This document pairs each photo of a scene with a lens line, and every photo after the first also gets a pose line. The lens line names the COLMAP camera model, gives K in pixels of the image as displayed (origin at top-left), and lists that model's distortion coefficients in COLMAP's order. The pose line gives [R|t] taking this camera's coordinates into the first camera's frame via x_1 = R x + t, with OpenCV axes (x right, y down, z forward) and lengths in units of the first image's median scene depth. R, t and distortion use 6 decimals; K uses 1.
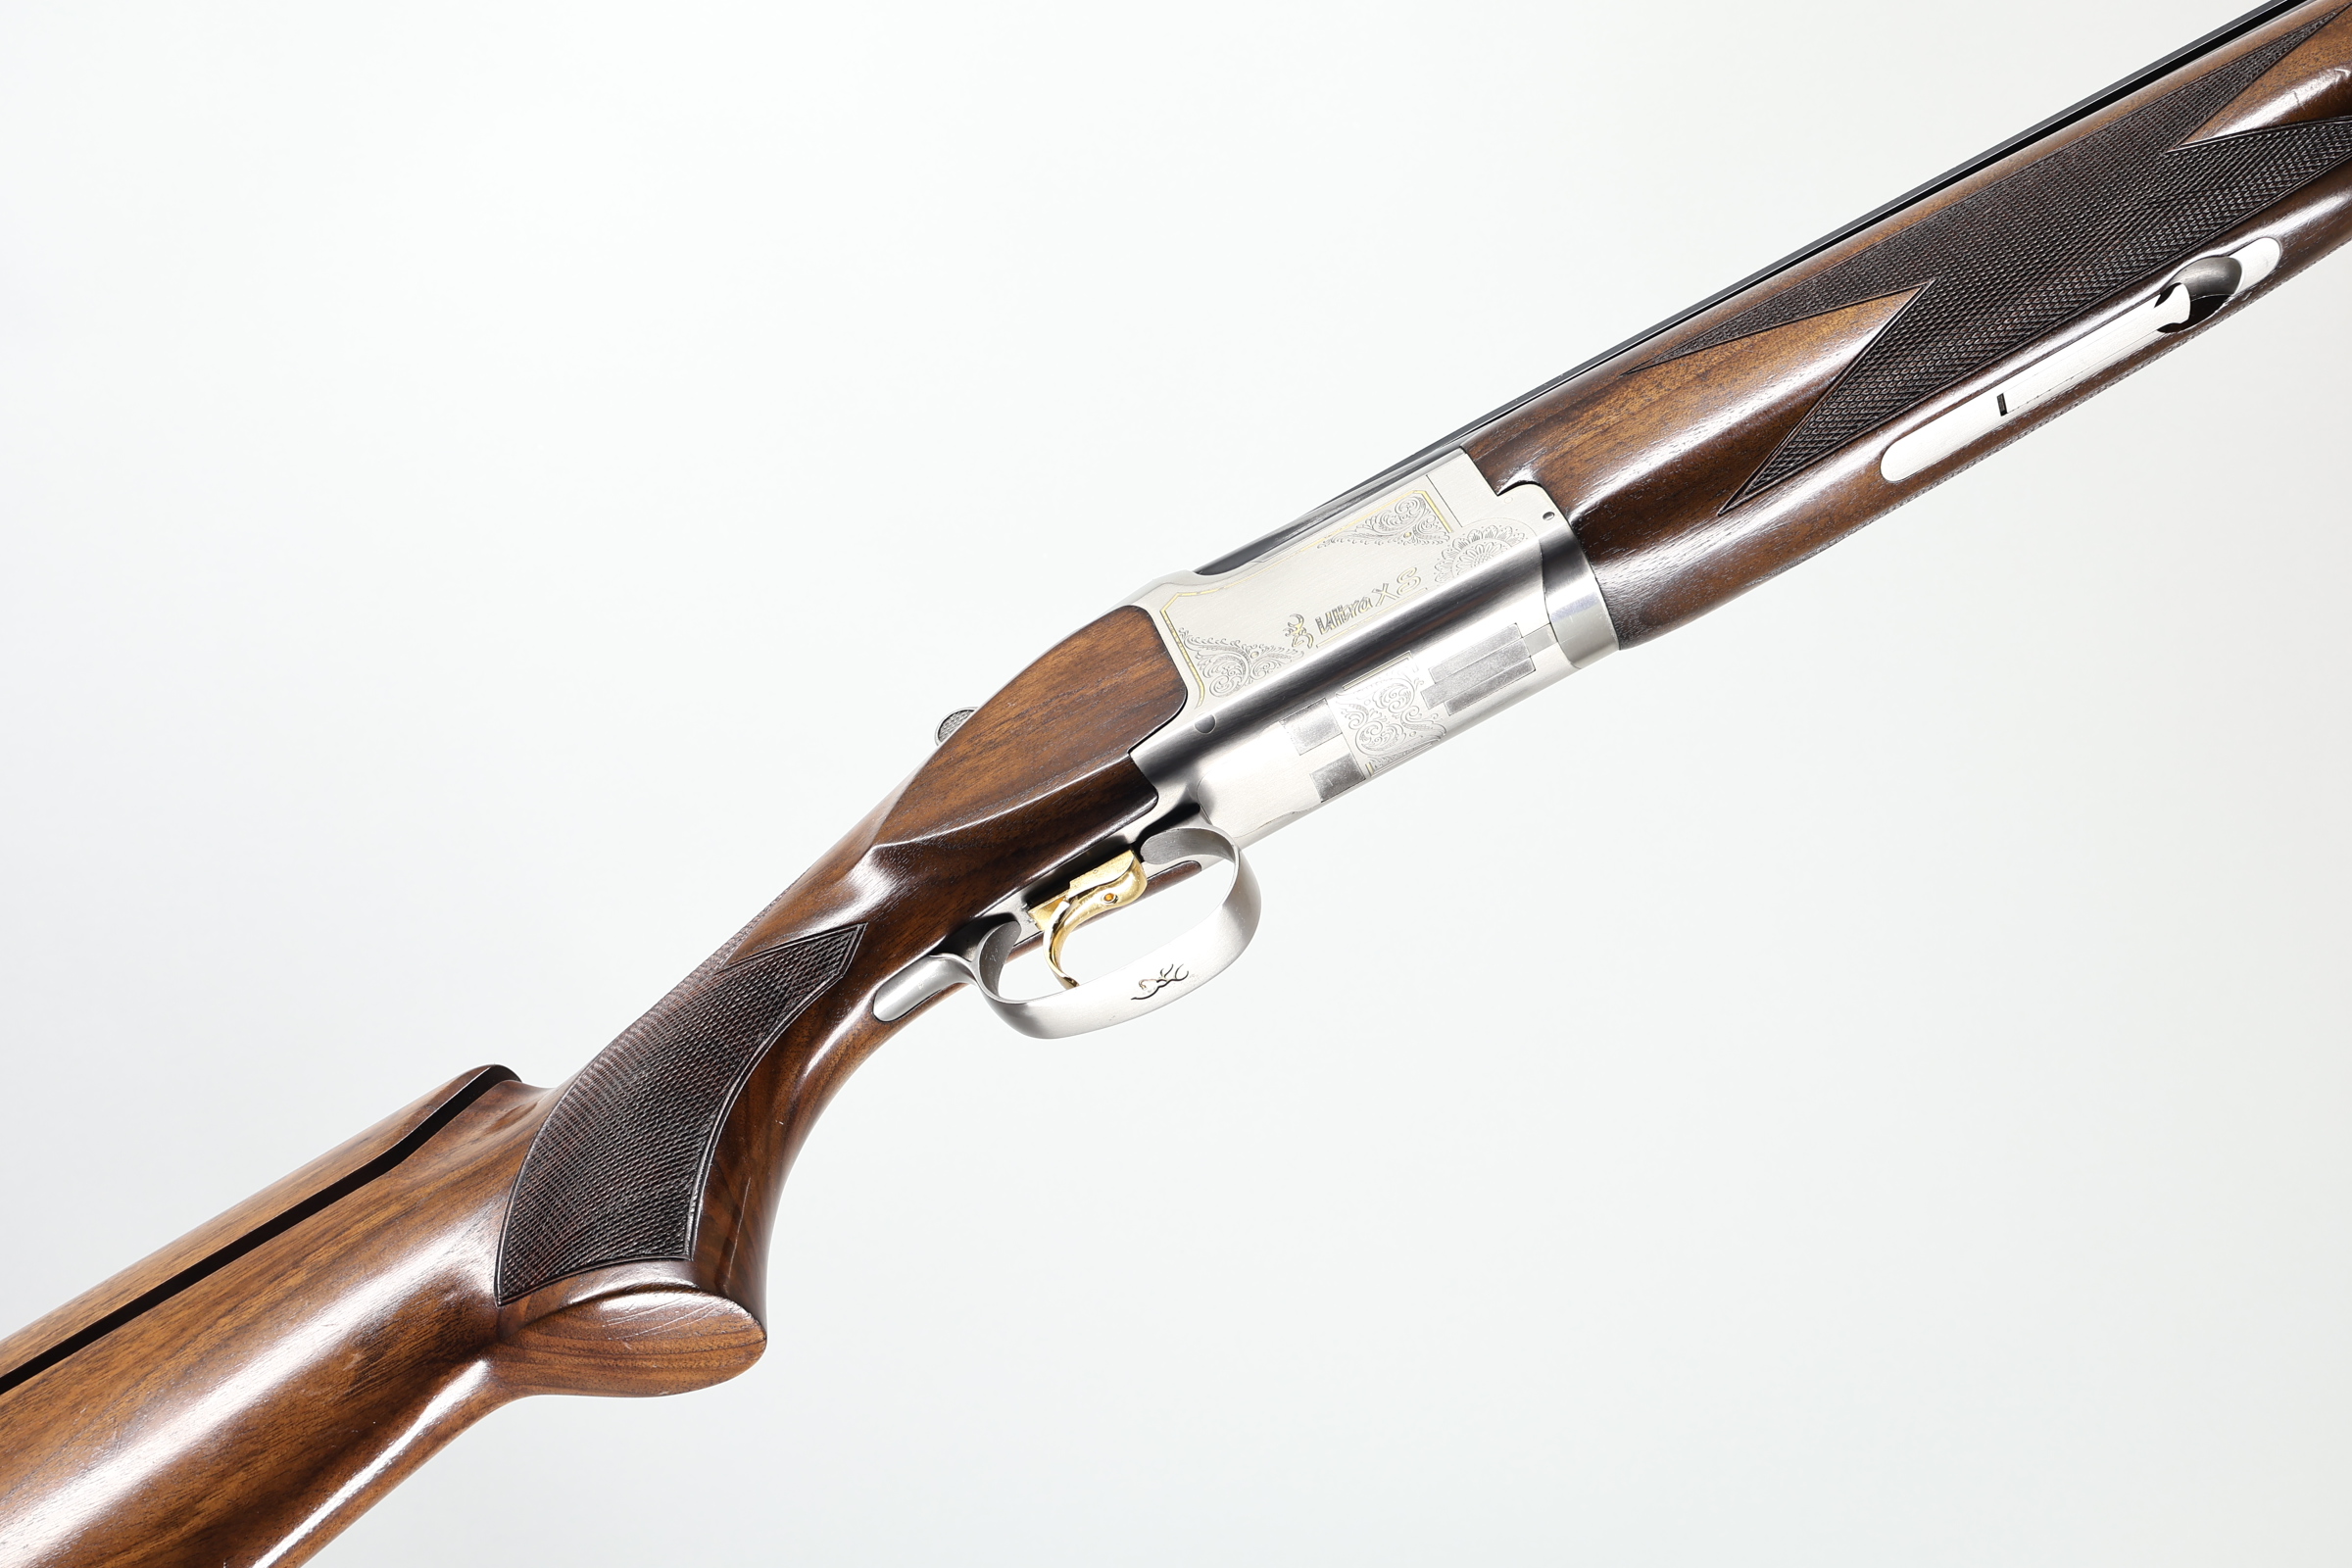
lens RADIAL K [[2691.7, 0, 1176.0], [0, 2691.7, 784.0], [0, 0, 1]] dist [0.017806, -0.002230]
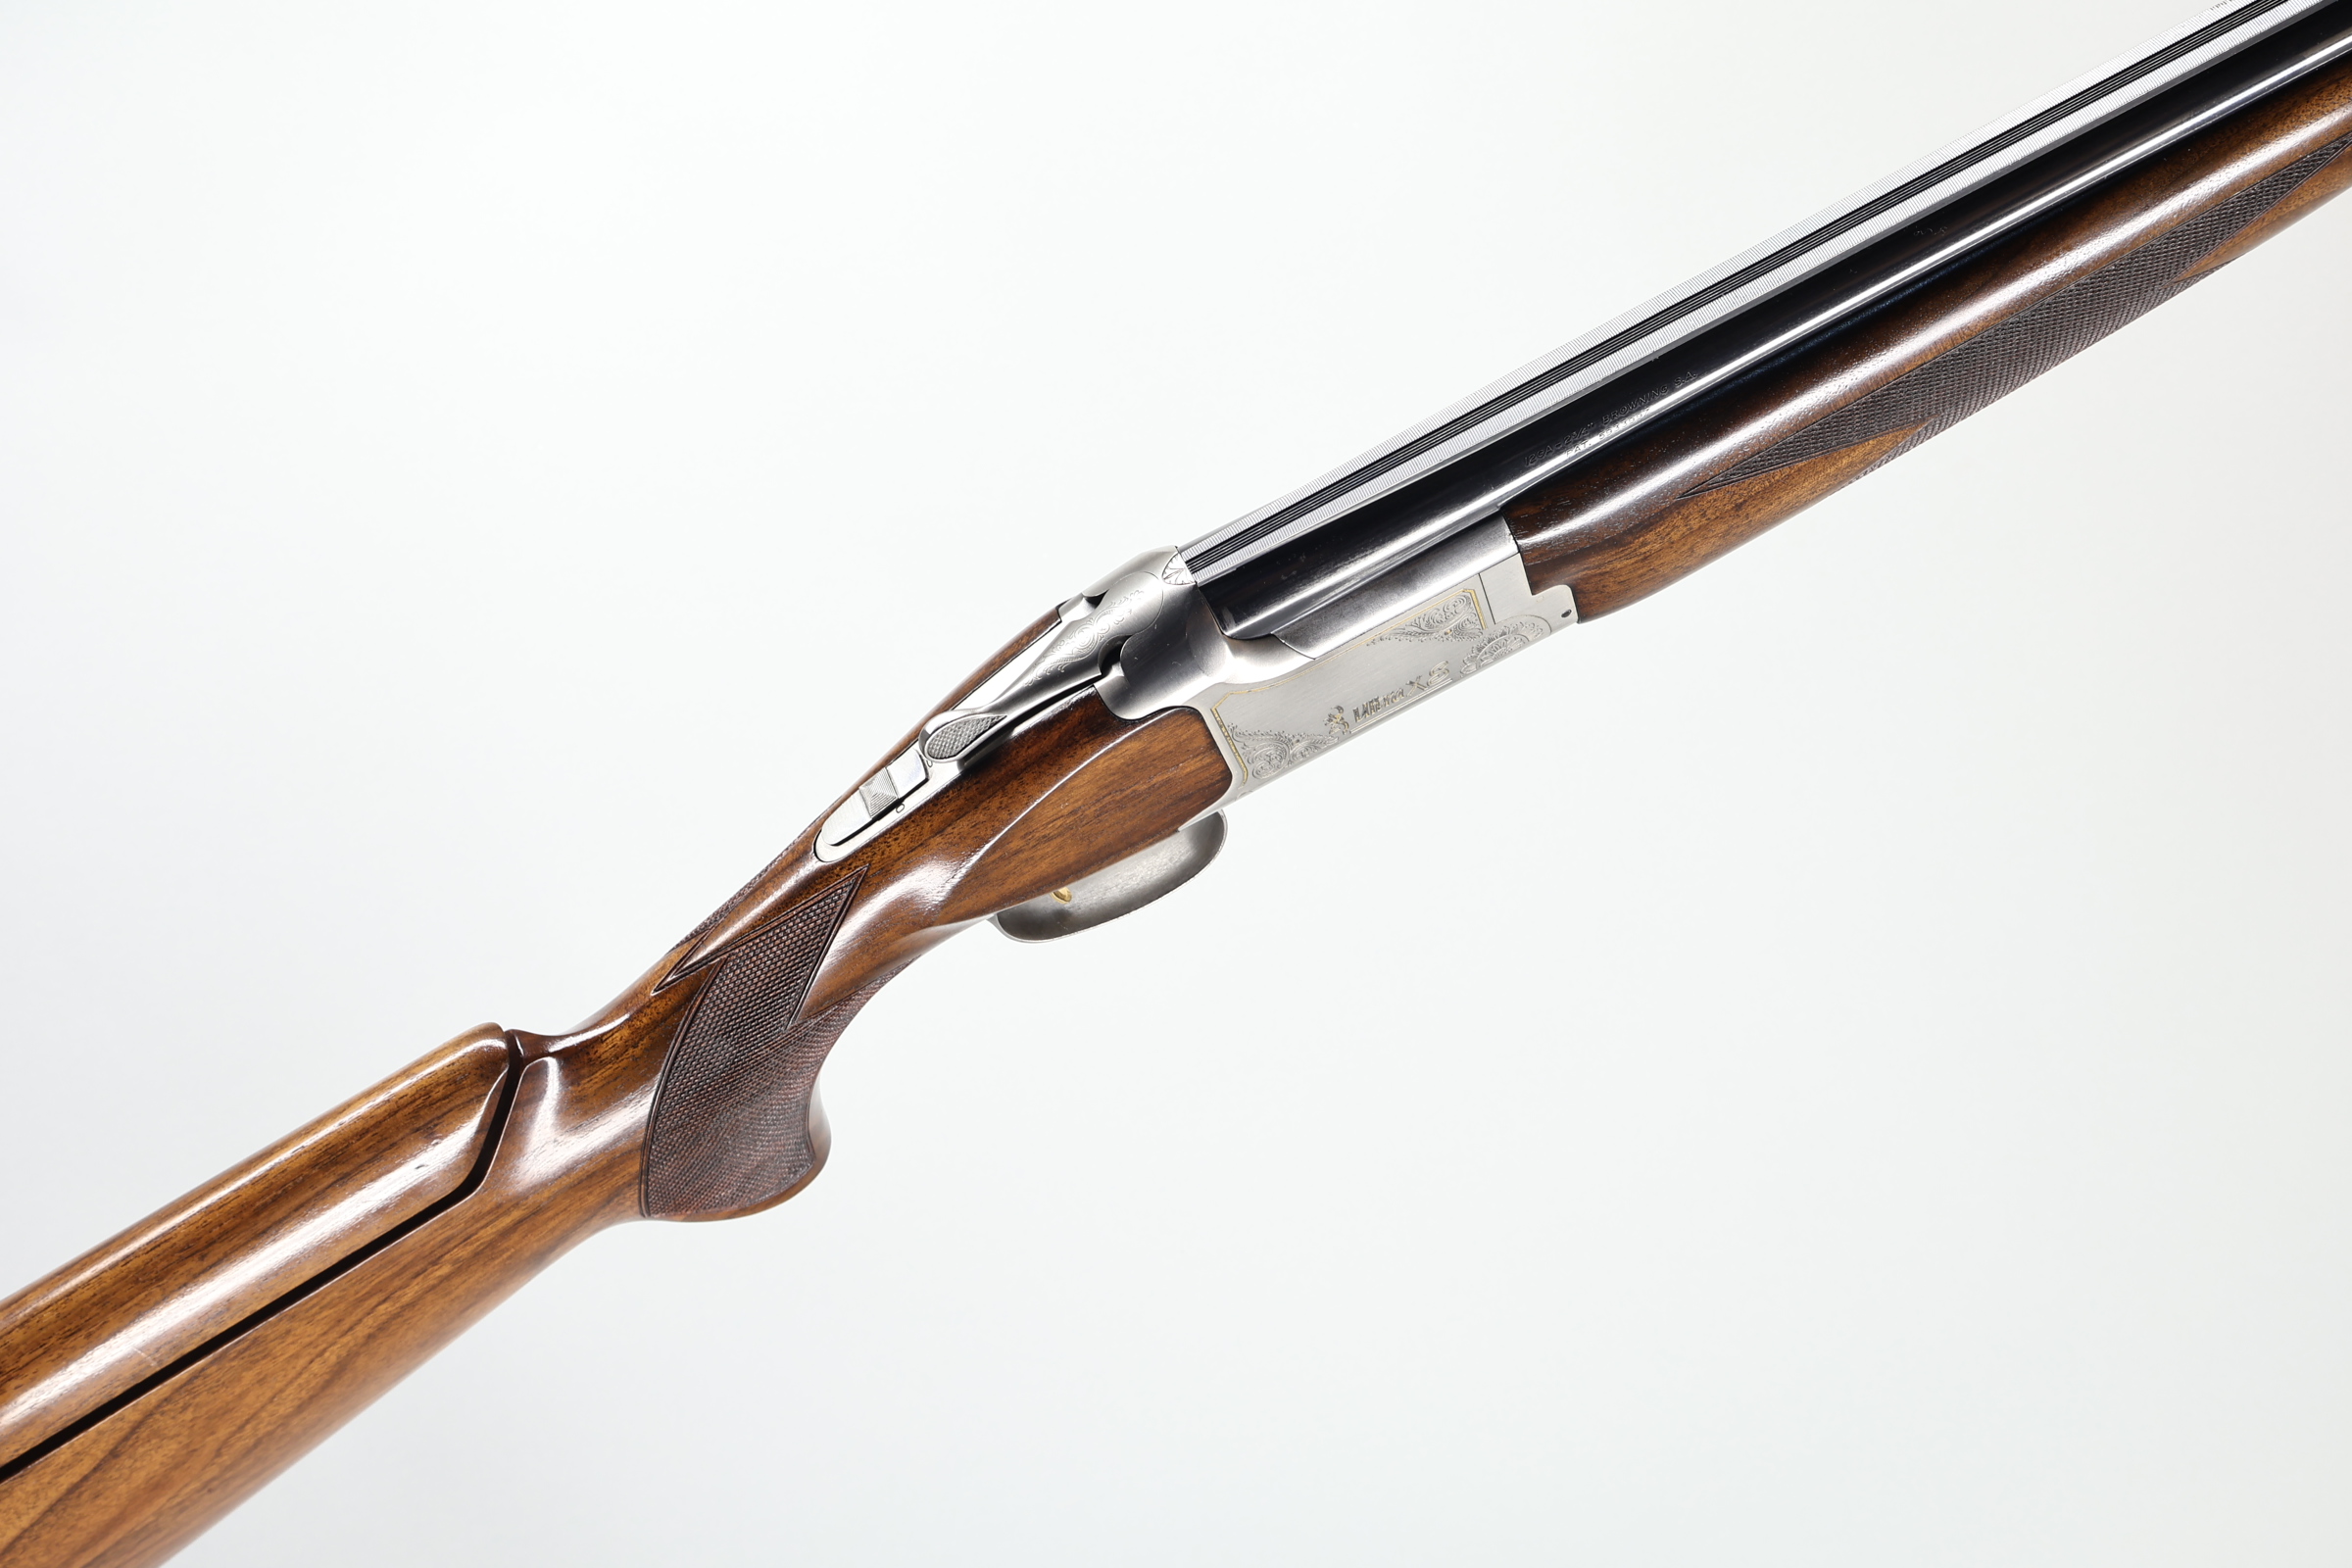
lens RADIAL K [[2691.7, 0, 1176.0], [0, 2691.7, 784.0], [0, 0, 1]] dist [0.017806, -0.002230]
pose [[0.724770, -0.532969, 0.436639, -0.474053], [-0.486004, 0.053737, 0.872303, -0.943748], [-0.488374, -0.844427, -0.220078, 1.232907]]
